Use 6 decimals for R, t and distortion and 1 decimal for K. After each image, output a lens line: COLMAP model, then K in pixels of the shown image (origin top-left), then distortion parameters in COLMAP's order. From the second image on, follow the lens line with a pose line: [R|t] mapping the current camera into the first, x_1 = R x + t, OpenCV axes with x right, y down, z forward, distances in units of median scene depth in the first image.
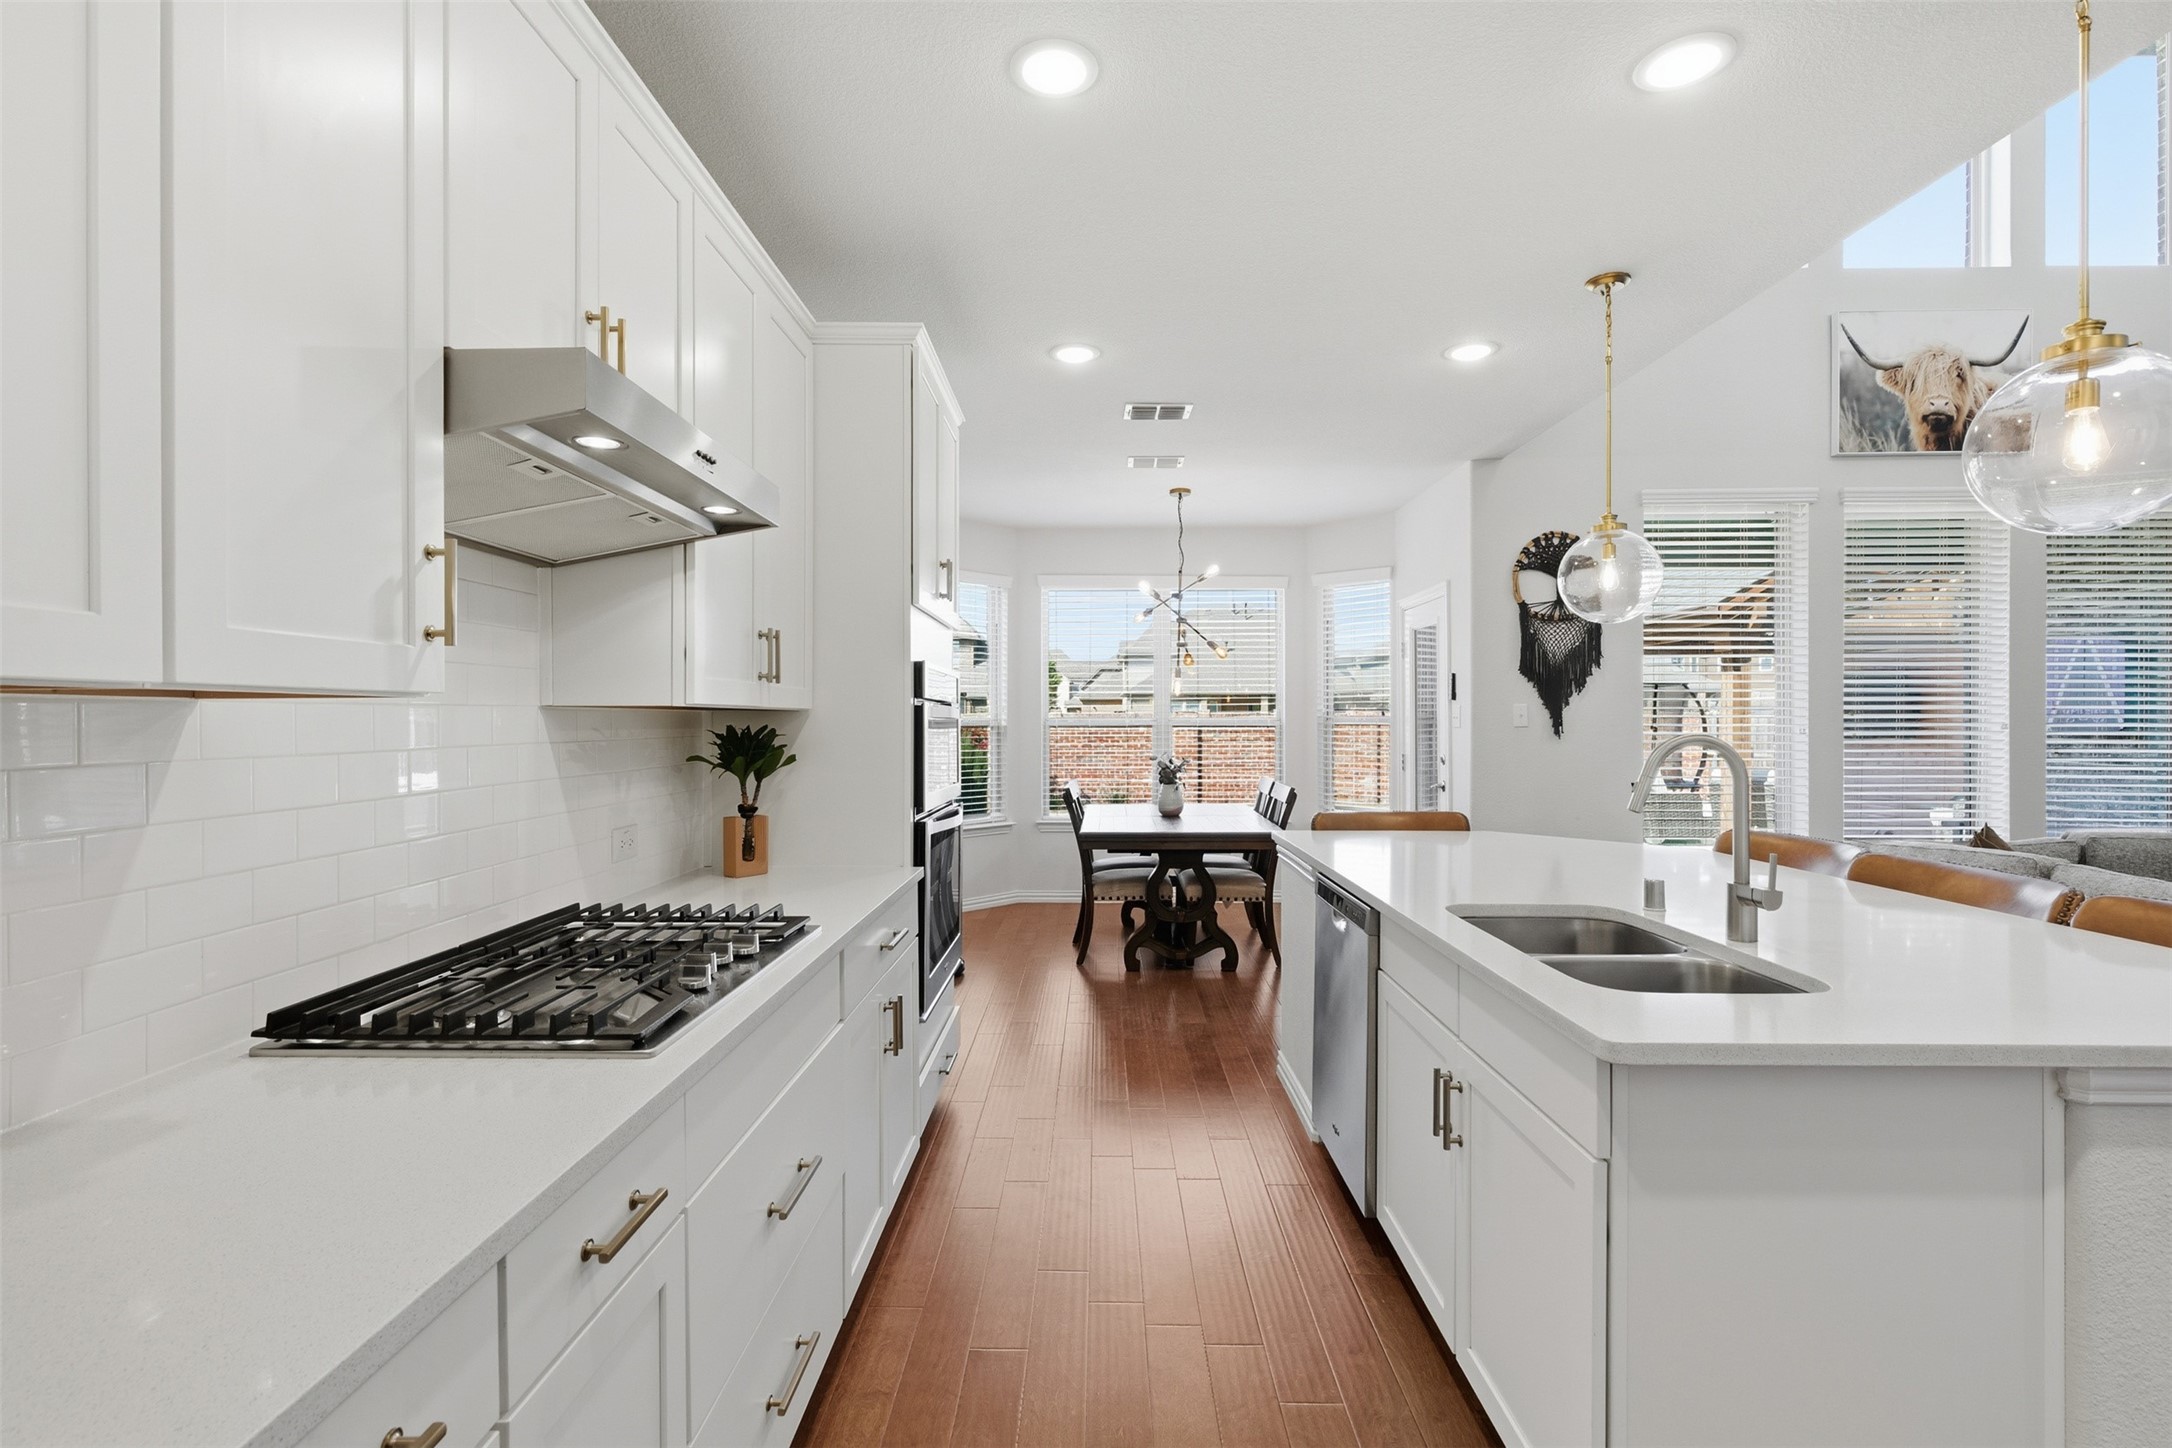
lens RADIAL K [[986.5, 0, 1080.7], [0, 986.5, 723.8], [0, 0, 1]] dist [-0.004968, 0.000487]
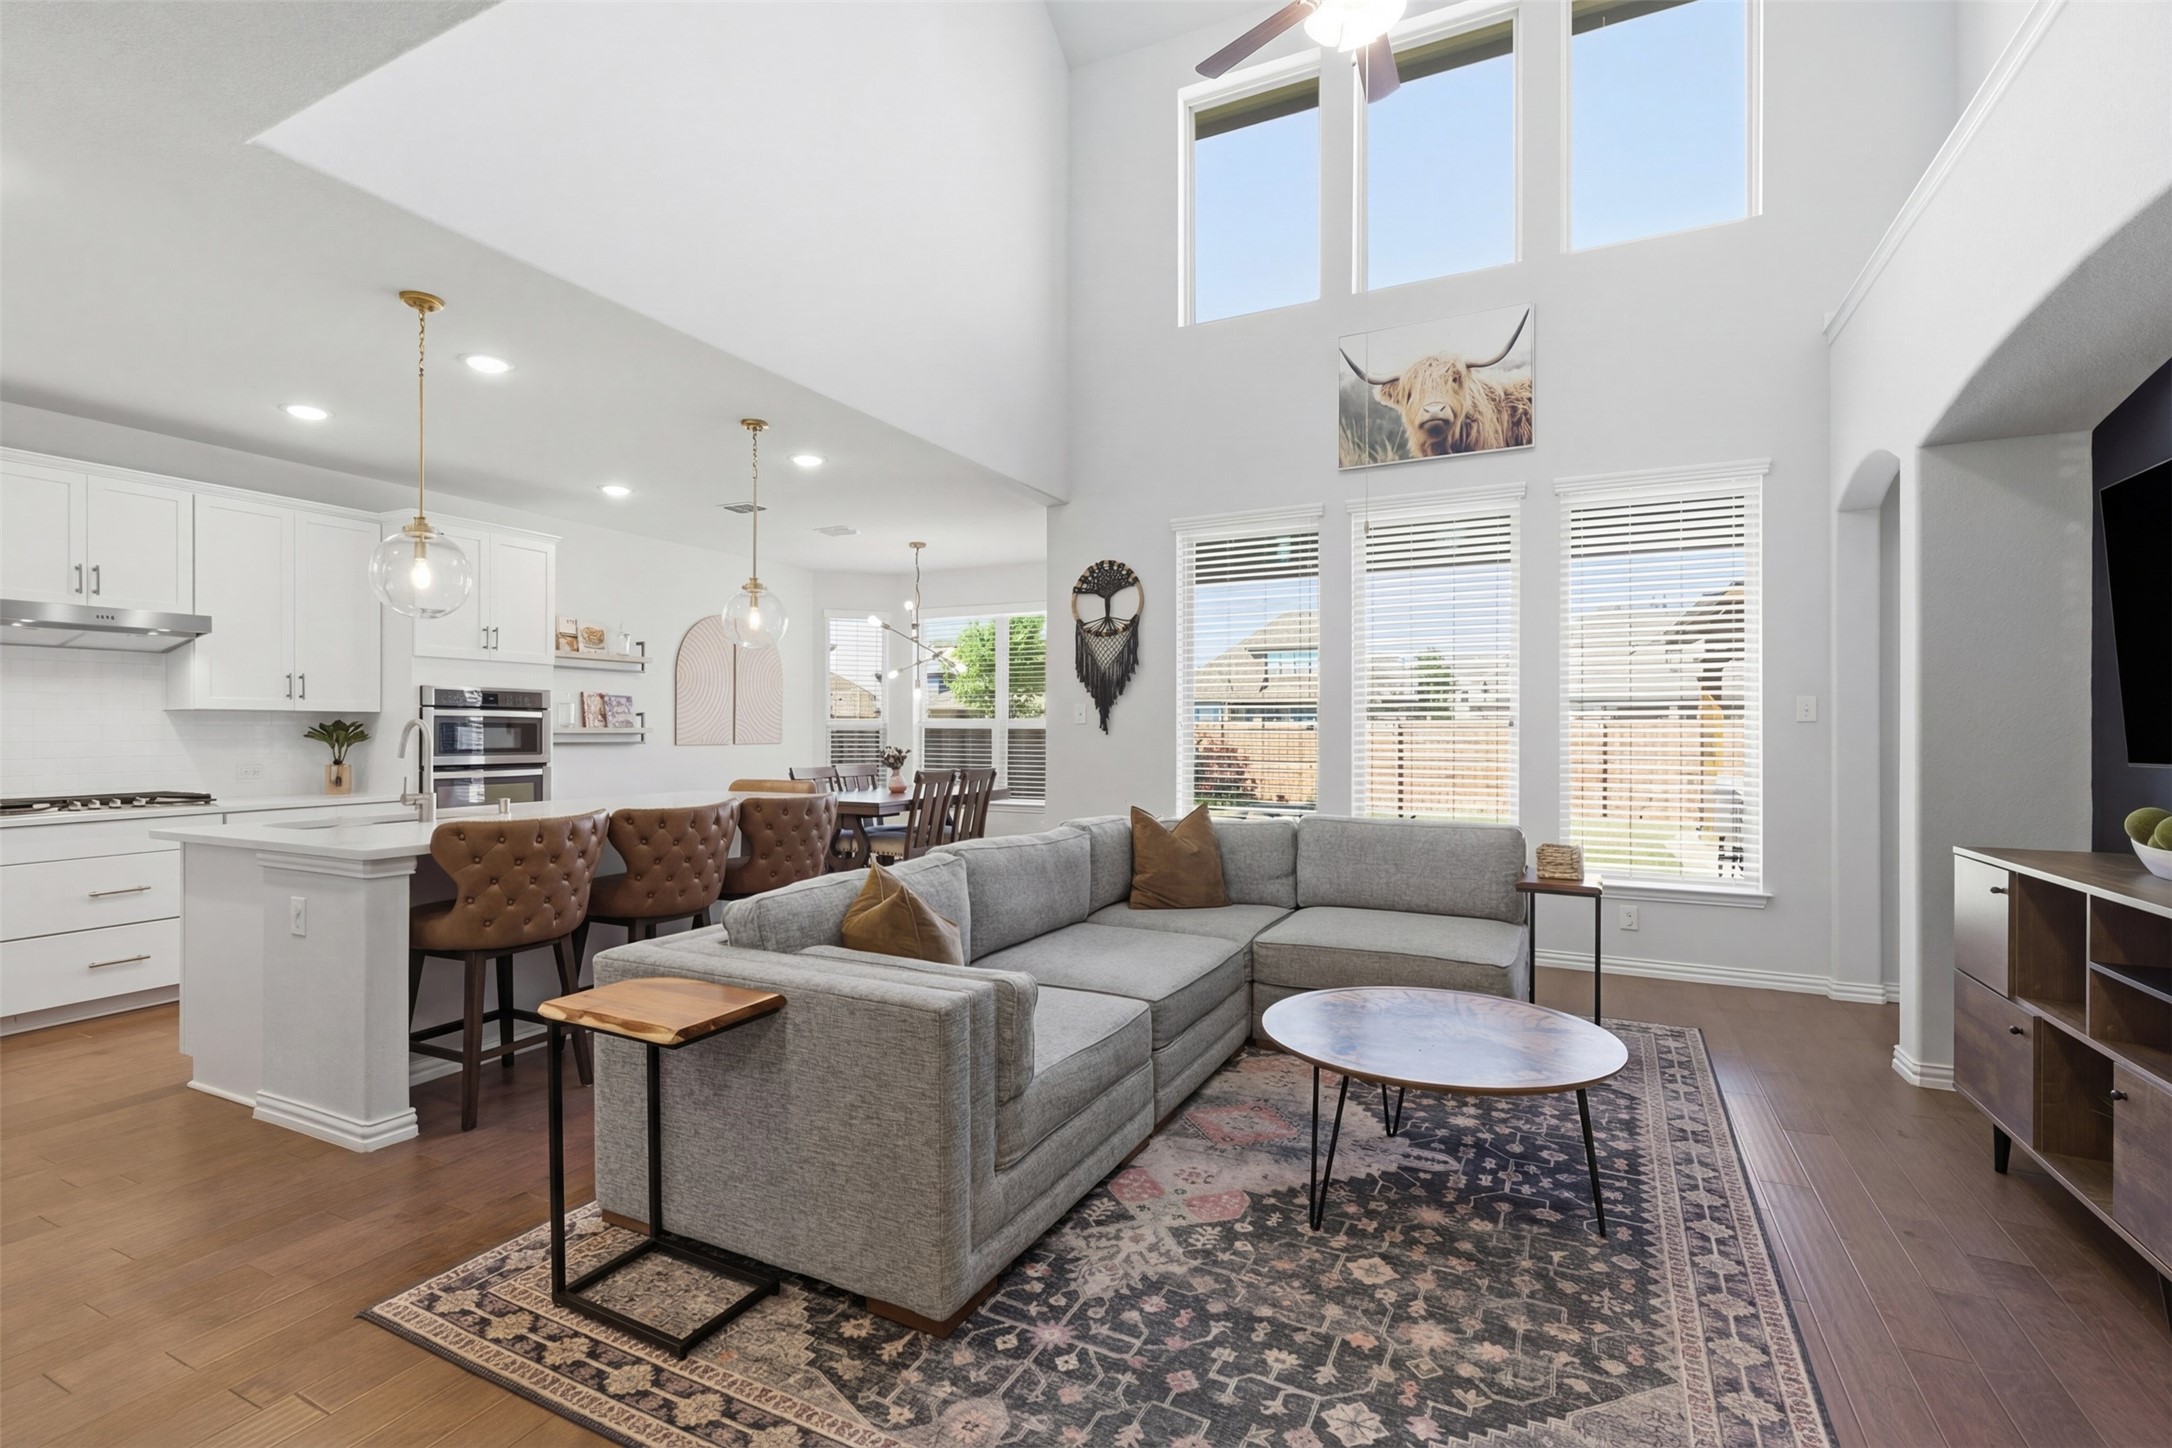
lens RADIAL K [[986.5, 0, 1080.7], [0, 986.5, 723.8], [0, 0, 1]] dist [-0.004968, 0.000487]
pose [[0.905639, -0.002537, -0.424043, 0.962411], [-0.002295, 0.999938, -0.010885, 0.015359], [0.424044, 0.010831, 0.905577, -0.089420]]
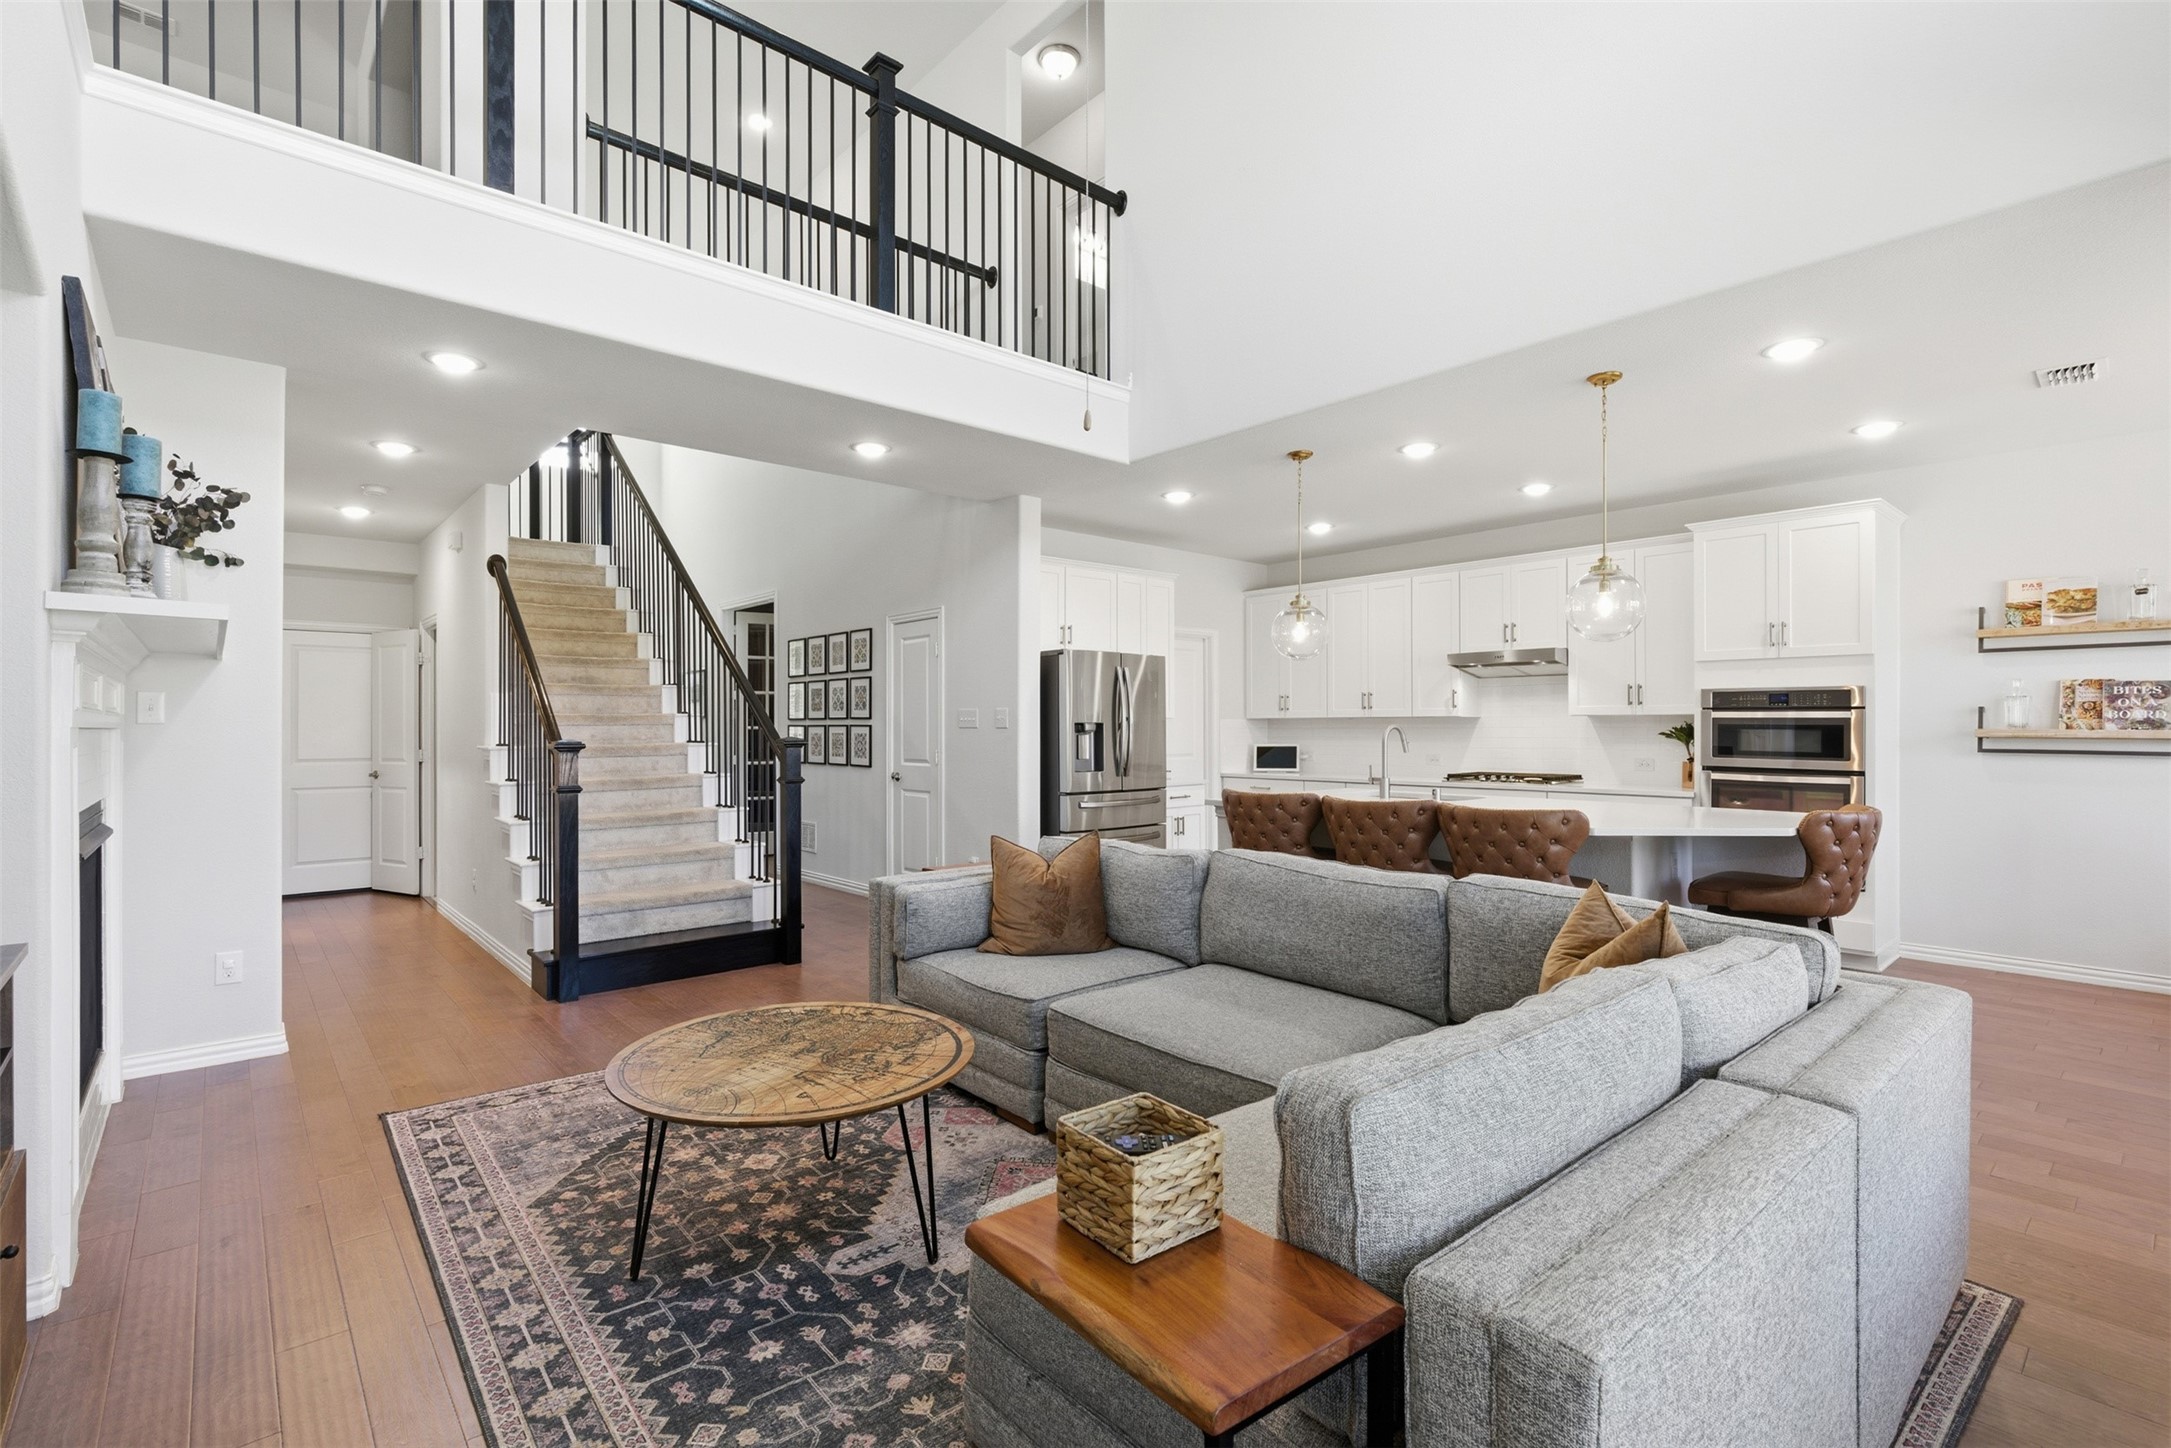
lens RADIAL K [[986.0, 0, 1080.2], [0, 986.0, 723.8], [0, 0, 1]] dist [-0.004968, 0.000487]
pose [[-0.736385, 0.001288, -0.676562, 1.135913], [-0.001752, 0.999991, 0.003810, 0.000700], [0.676561, 0.003991, -0.736376, 0.879325]]
